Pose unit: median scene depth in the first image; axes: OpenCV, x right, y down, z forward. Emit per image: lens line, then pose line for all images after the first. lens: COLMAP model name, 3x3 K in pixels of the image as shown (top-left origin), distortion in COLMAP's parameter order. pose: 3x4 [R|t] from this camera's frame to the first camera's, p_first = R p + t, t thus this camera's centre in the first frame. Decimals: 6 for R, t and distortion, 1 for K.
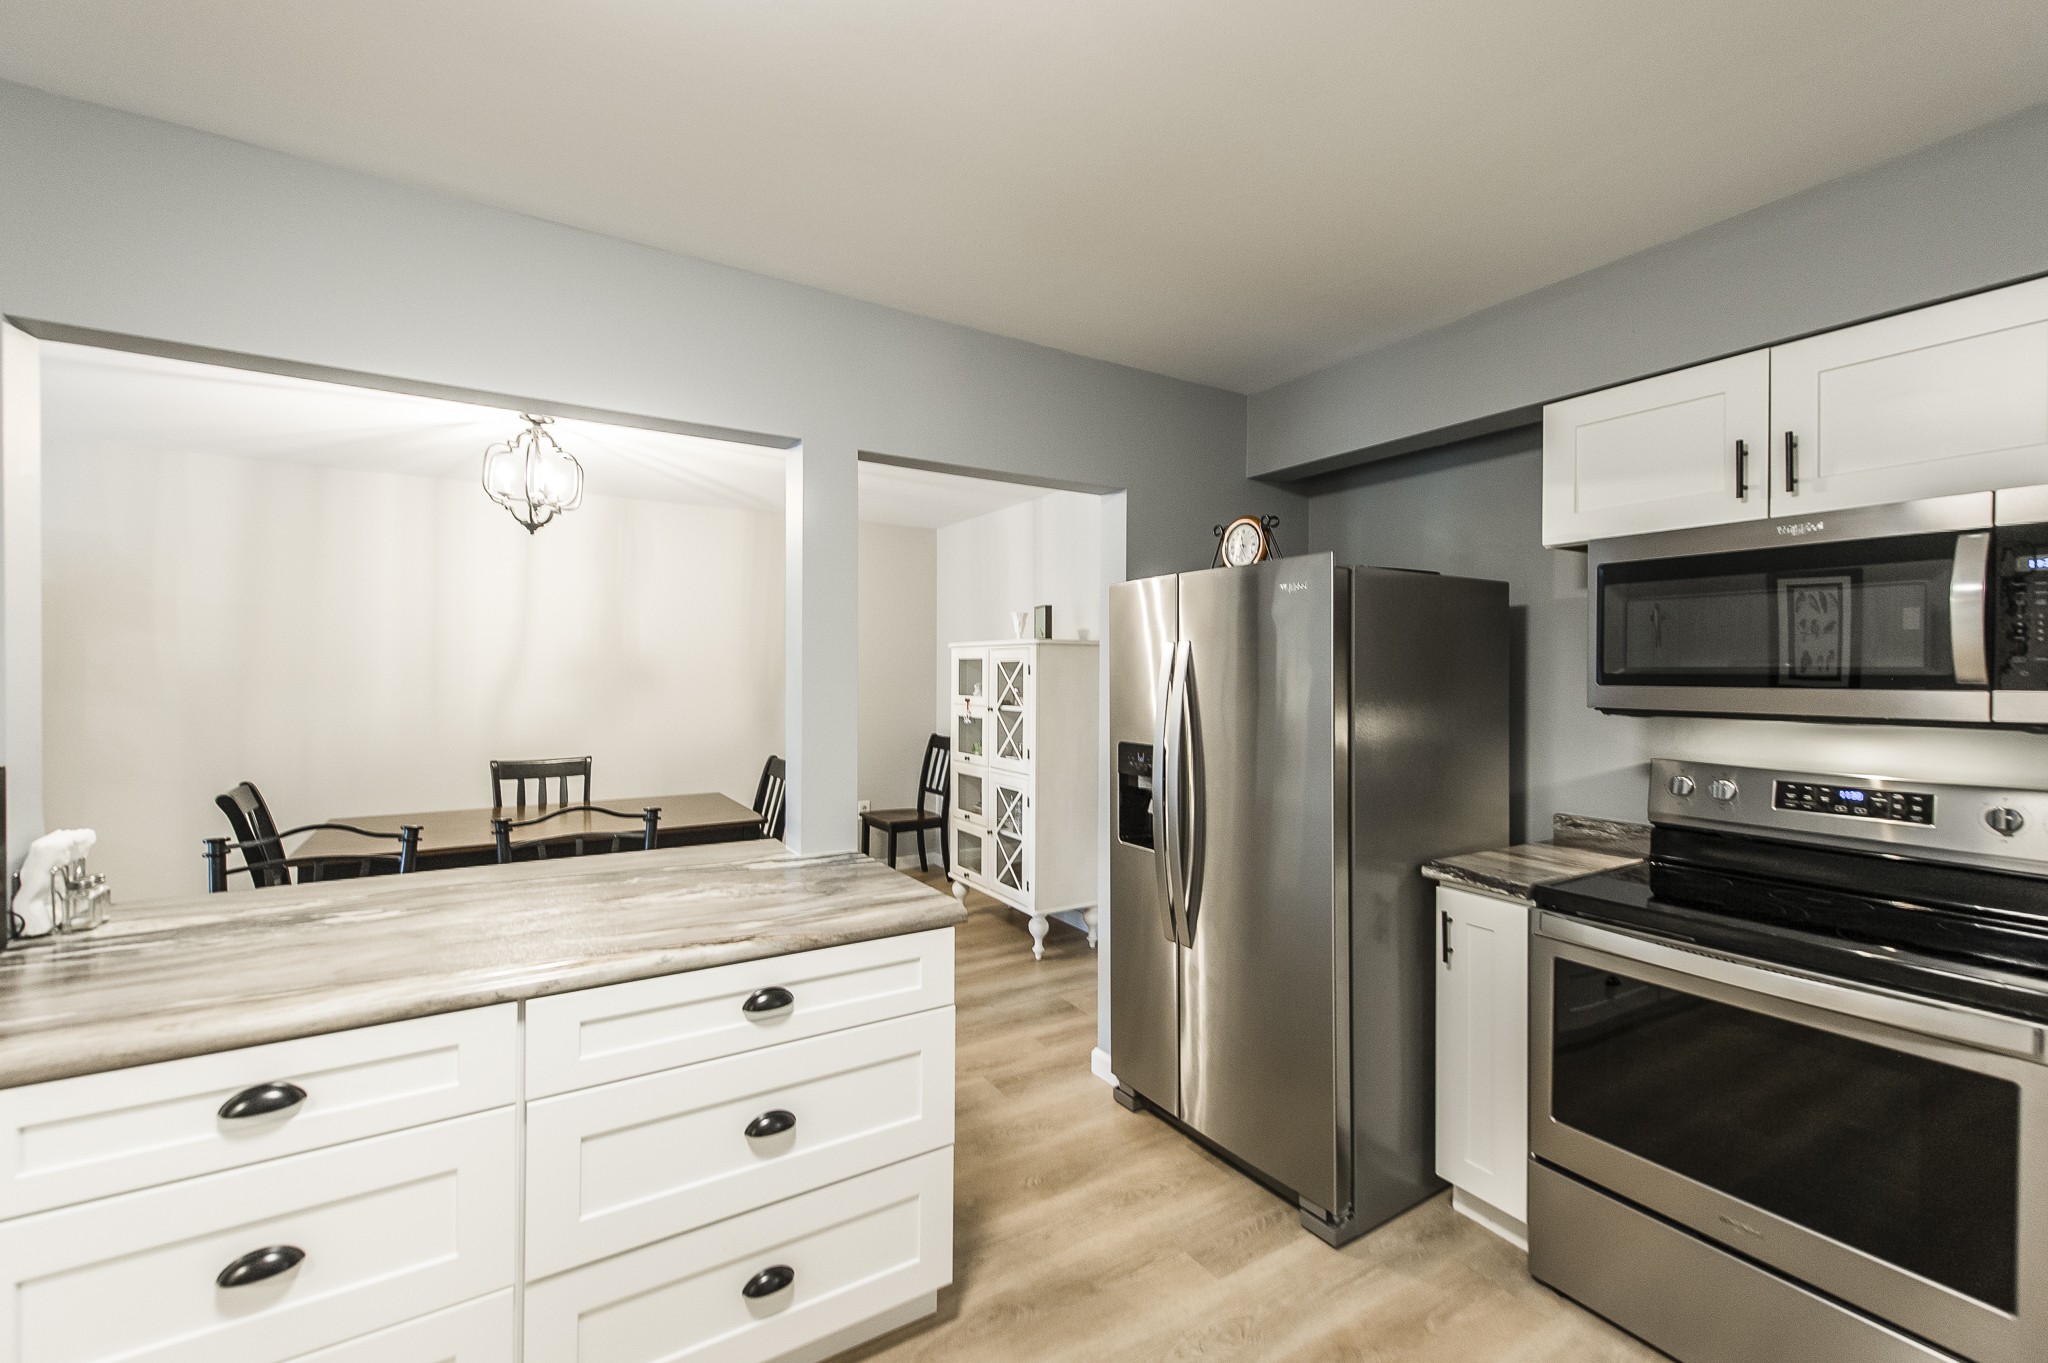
lens RADIAL K [[808.4, 0, 985.4], [0, 808.4, 675.5], [0, 0, 1]] dist [0.005861, -0.002001]
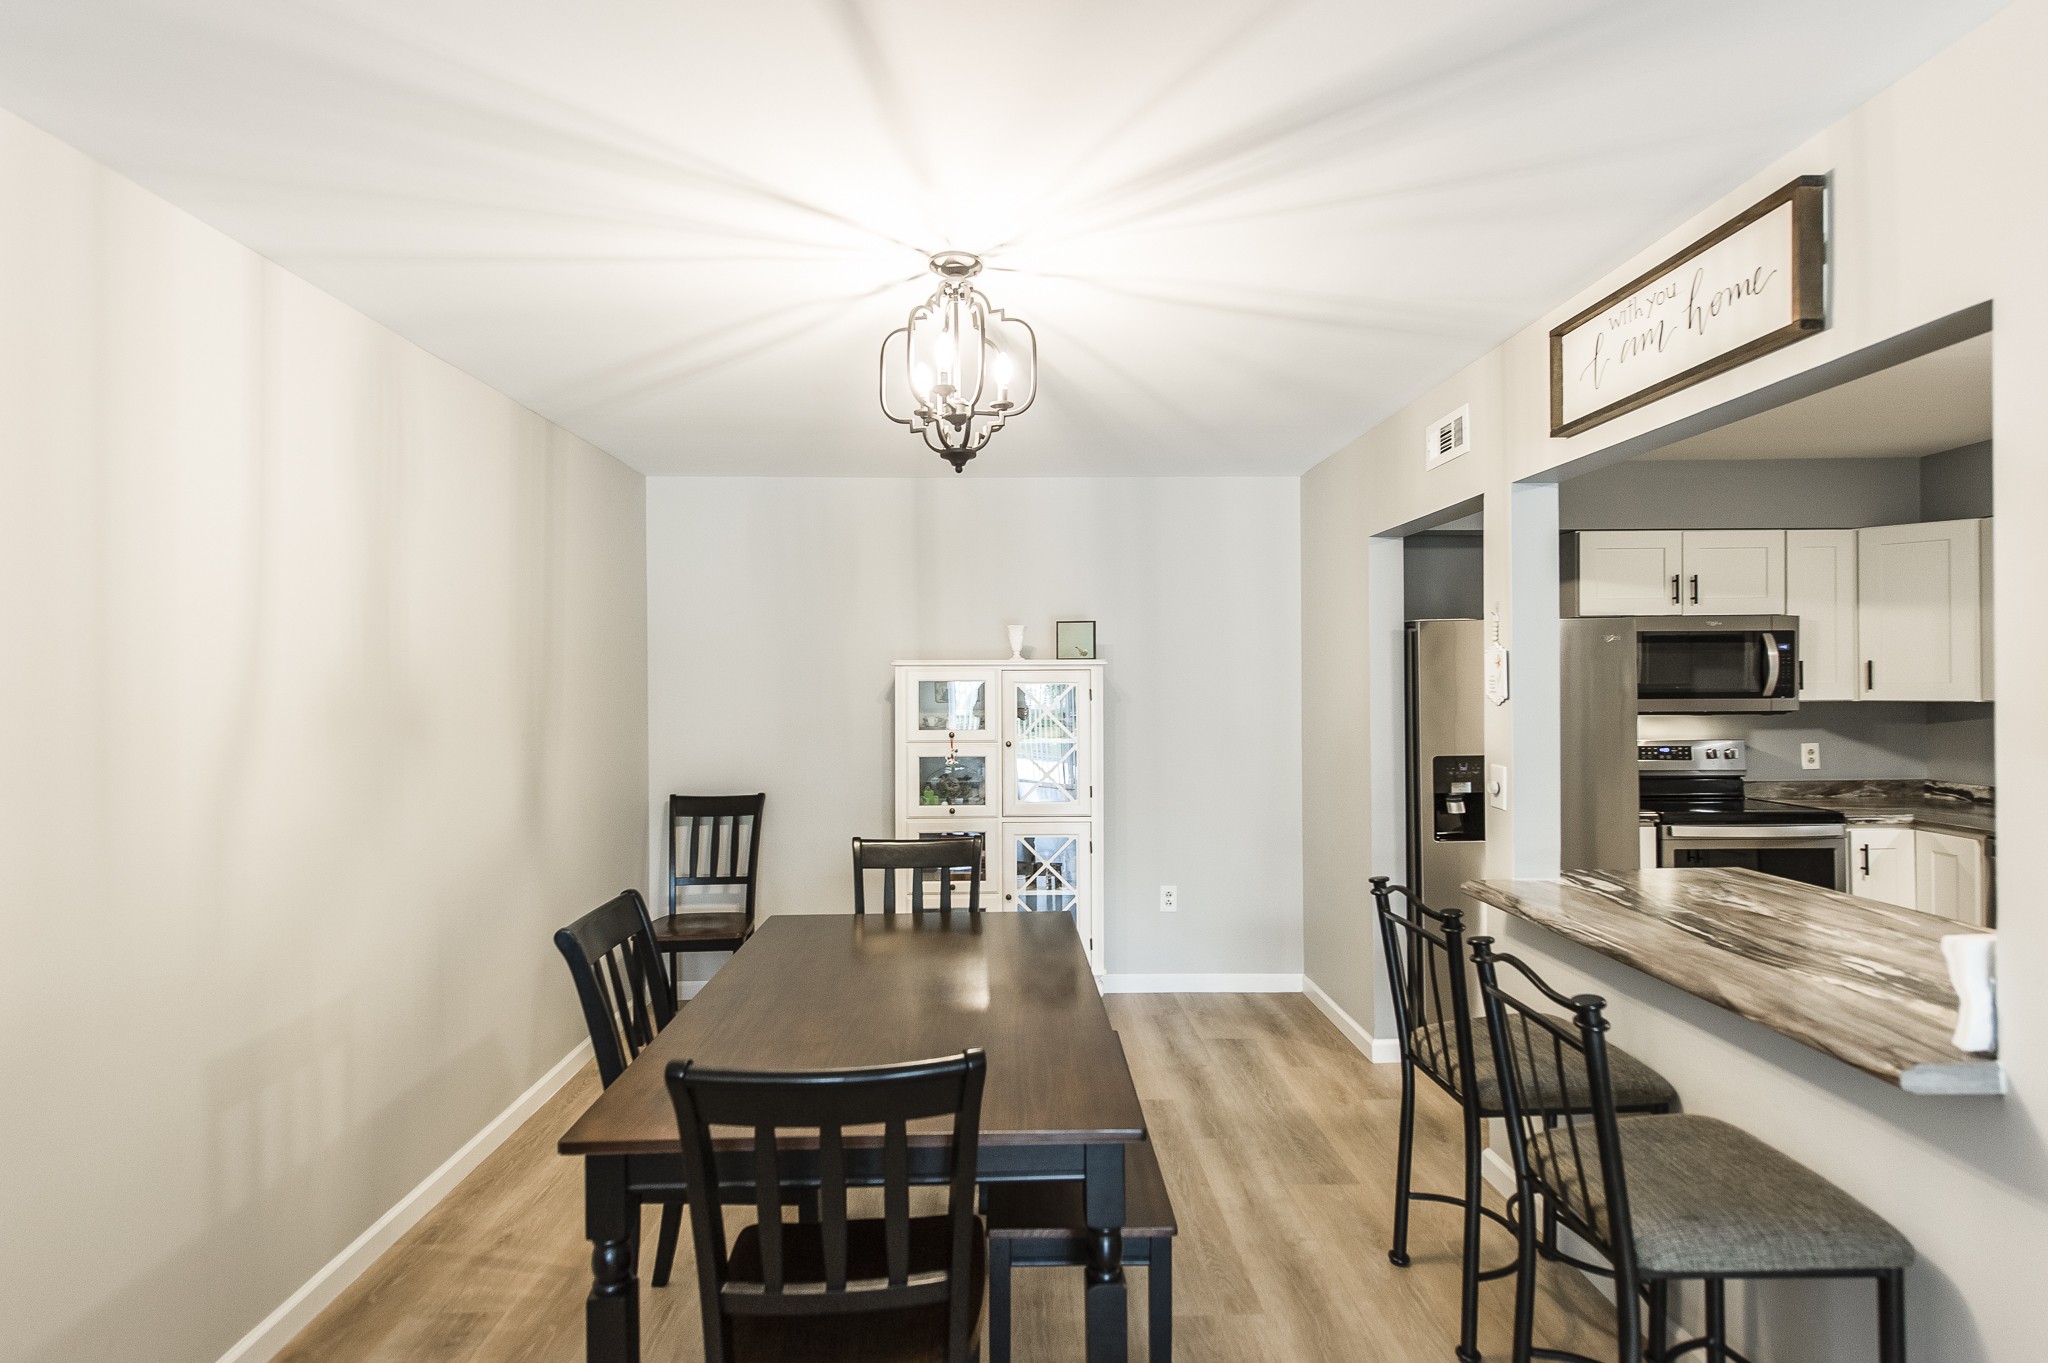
lens RADIAL K [[1053.2, 0, 1023.7], [0, 1053.2, 683.5], [0, 0, 1]] dist [0.003261, -0.000702]
pose [[0.497639, -0.009698, 0.867330, -1.893828], [0.012464, 0.999914, 0.004029, -0.047629], [-0.867295, 0.008805, 0.497717, 0.993861]]
